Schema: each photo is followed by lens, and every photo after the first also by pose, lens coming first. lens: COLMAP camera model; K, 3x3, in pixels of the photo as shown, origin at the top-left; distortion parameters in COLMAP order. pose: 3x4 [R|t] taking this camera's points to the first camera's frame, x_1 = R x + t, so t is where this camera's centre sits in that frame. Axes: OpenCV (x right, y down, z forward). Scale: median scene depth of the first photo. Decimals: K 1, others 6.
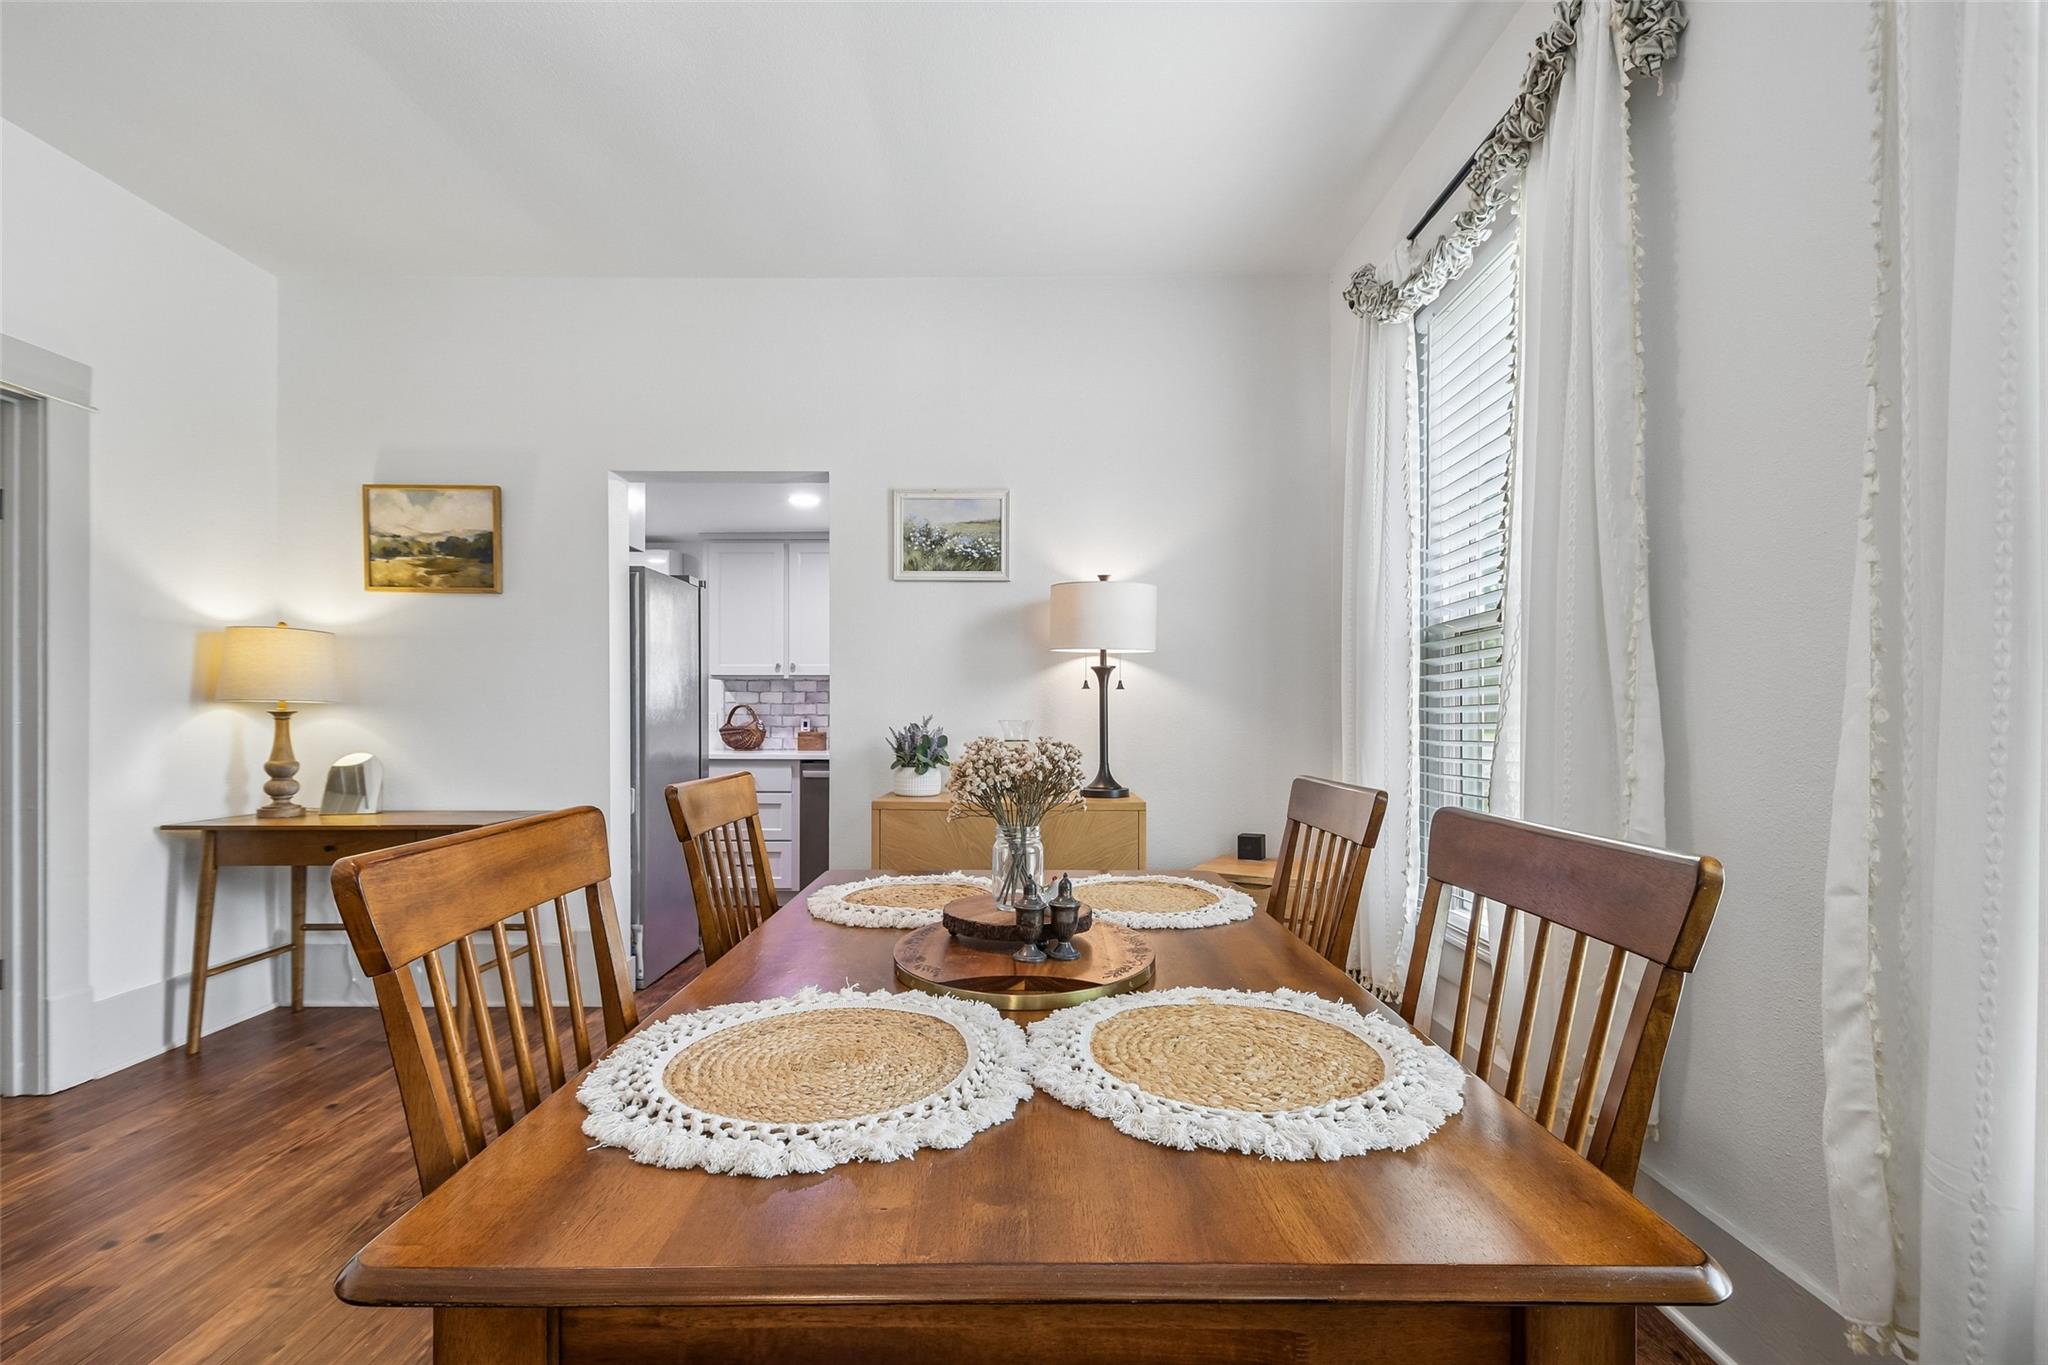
lens RADIAL K [[894.3, 0, 1021.1], [0, 894.3, 716.9], [0, 0, 1]] dist [0.017878, -0.011679]
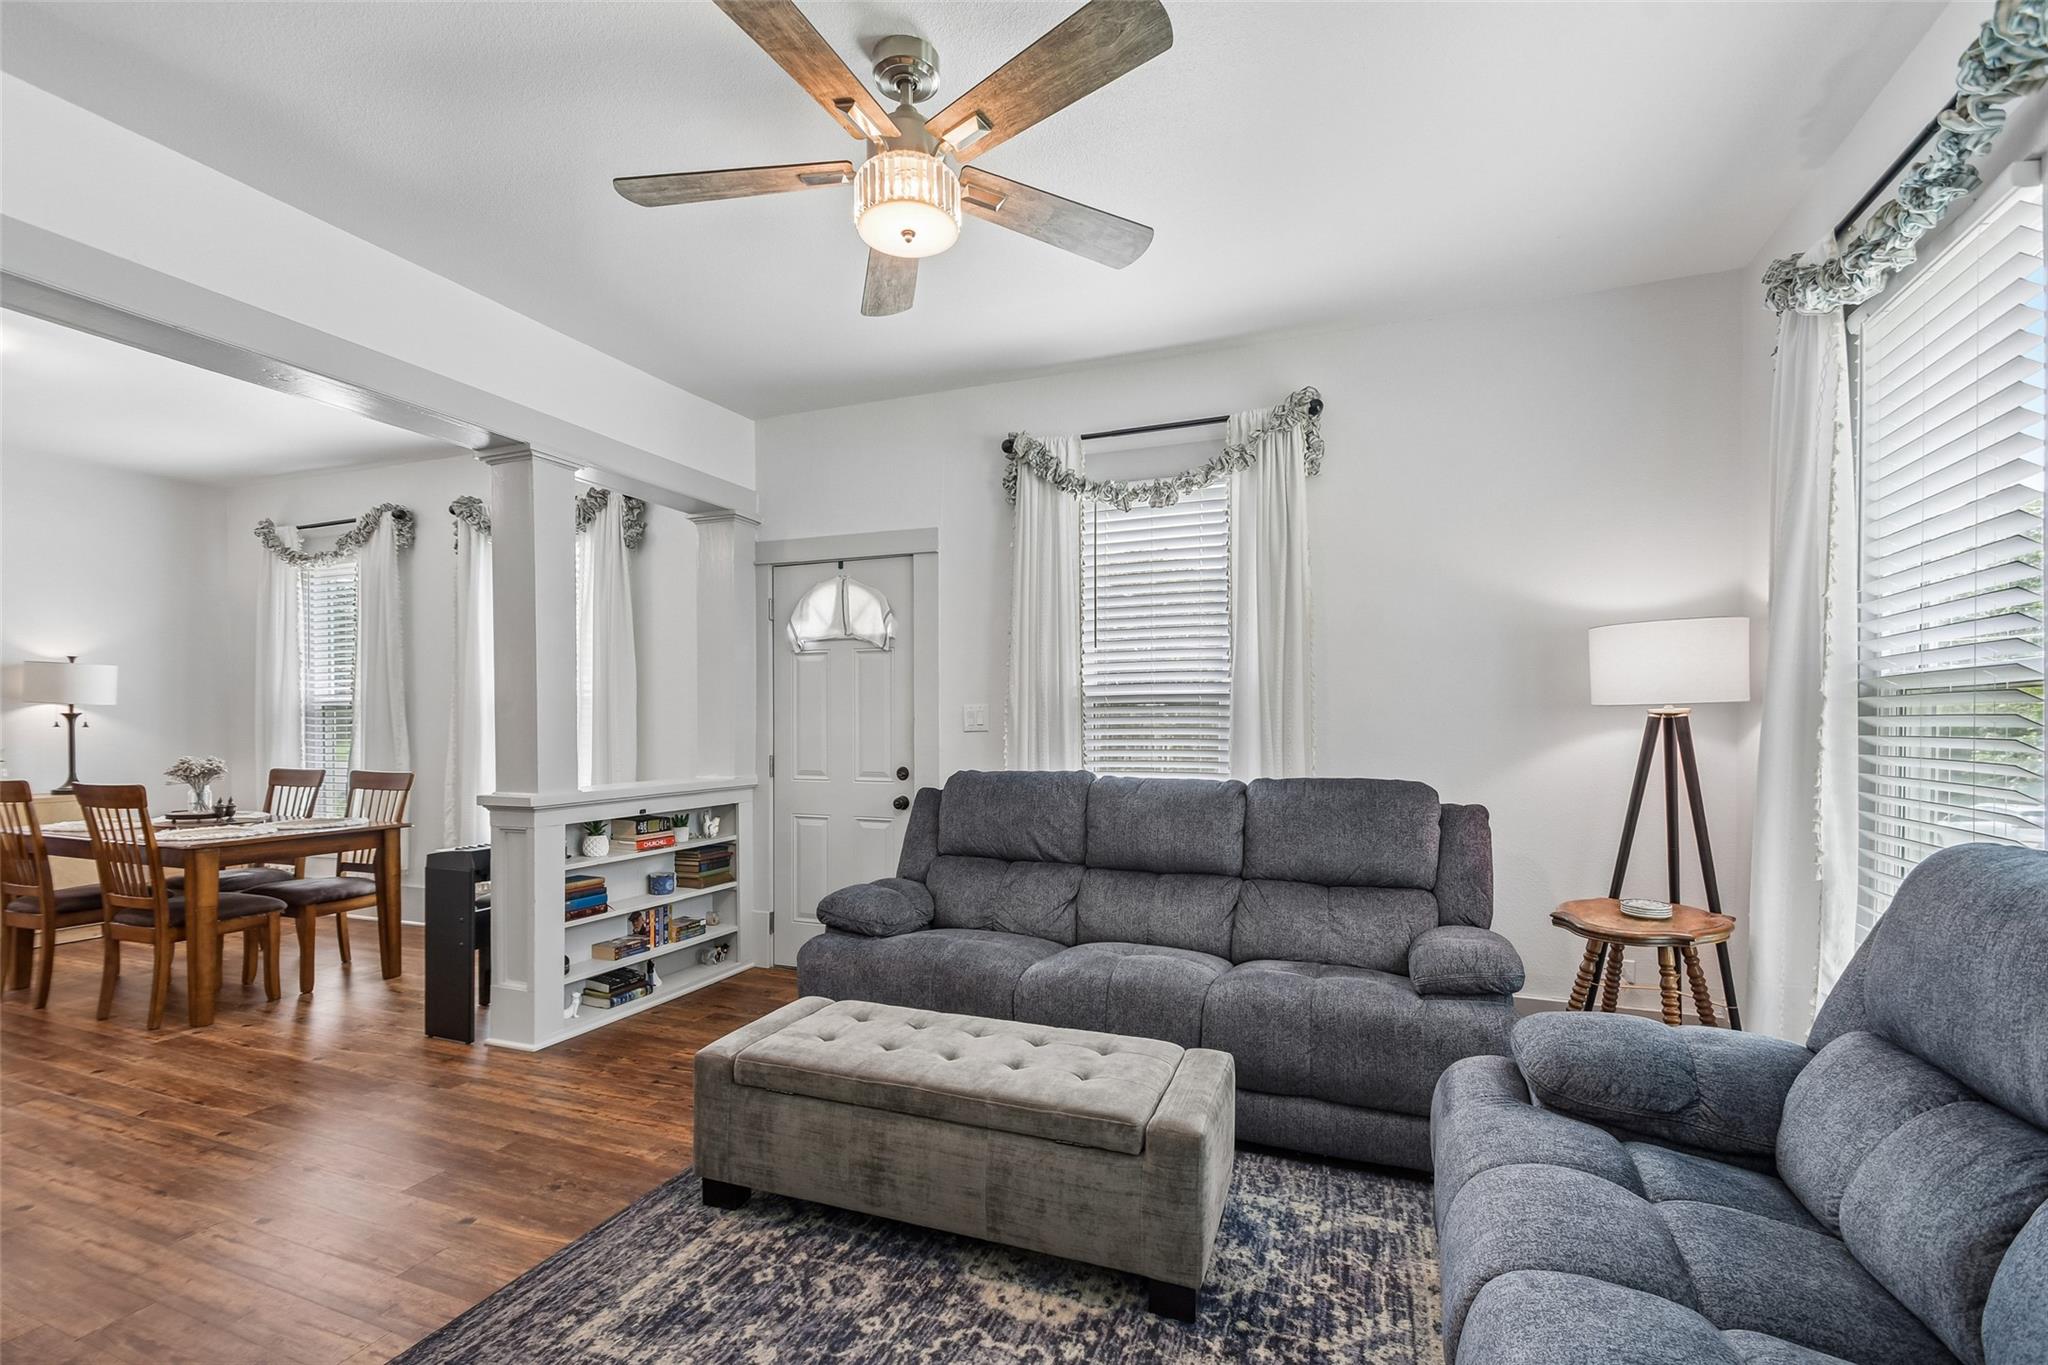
lens RADIAL K [[894.3, 0, 1023.8], [0, 894.3, 737.0], [0, 0, 1]] dist [0.017878, -0.011679]
pose [[0.361619, -0.012965, 0.932236, -0.794002], [-0.002986, 0.999882, 0.015064, -0.042653], [-0.932321, -0.008231, 0.361538, -1.176432]]
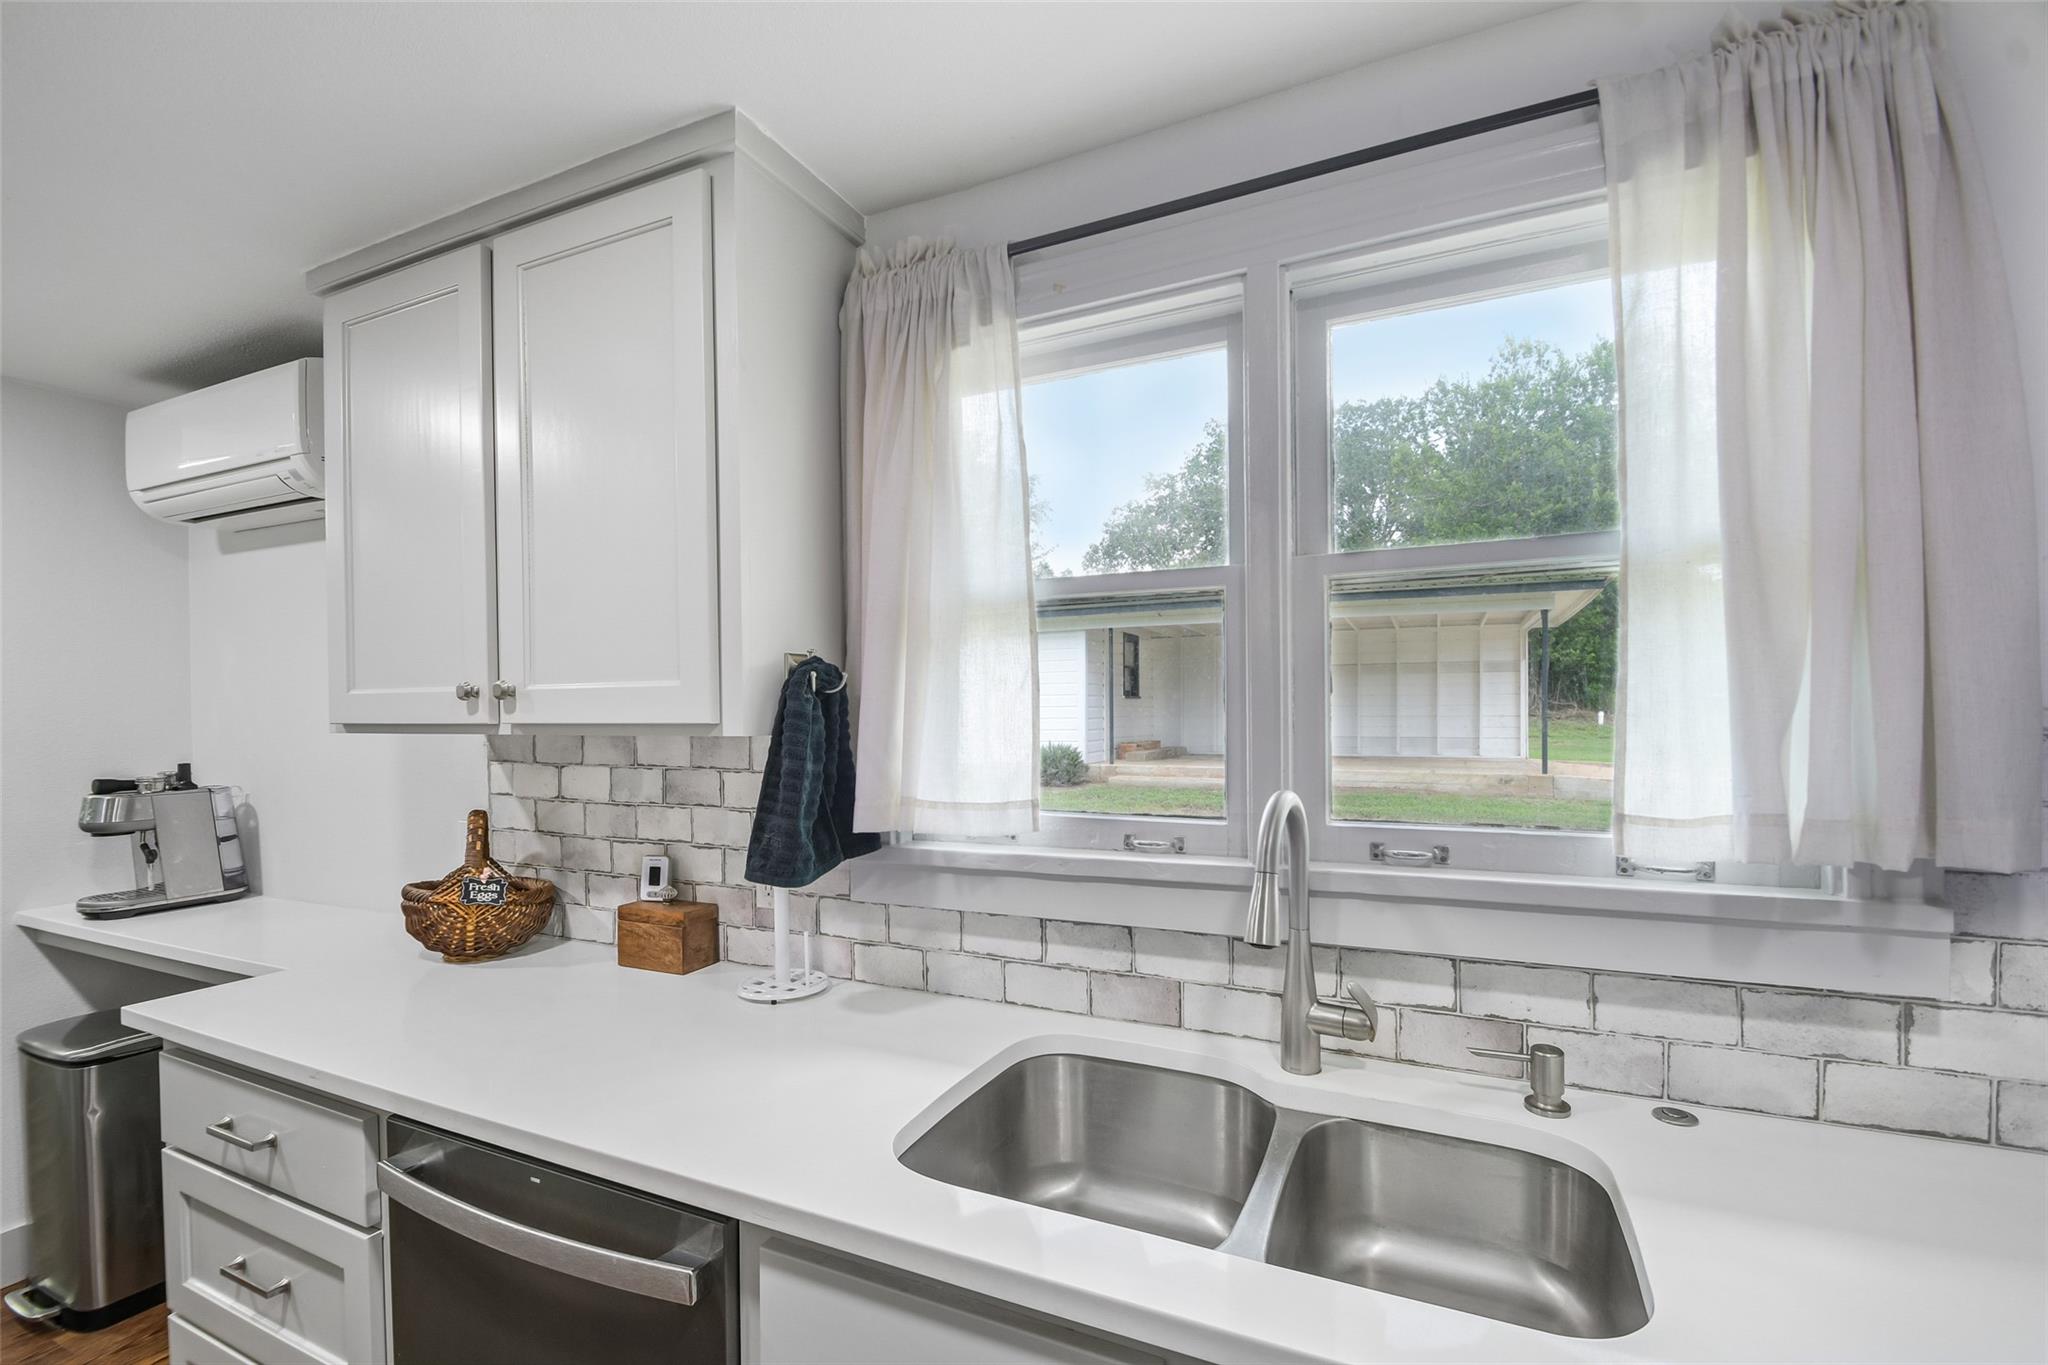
lens RADIAL K [[894.3, 0, 1004.1], [0, 894.3, 721.7], [0, 0, 1]] dist [0.017878, -0.011679]
pose [[0.909260, 0.000482, -0.416229, -0.007408], [0.003310, 0.999959, 0.008390, -0.084542], [0.416216, -0.009007, 0.909221, 1.399936]]
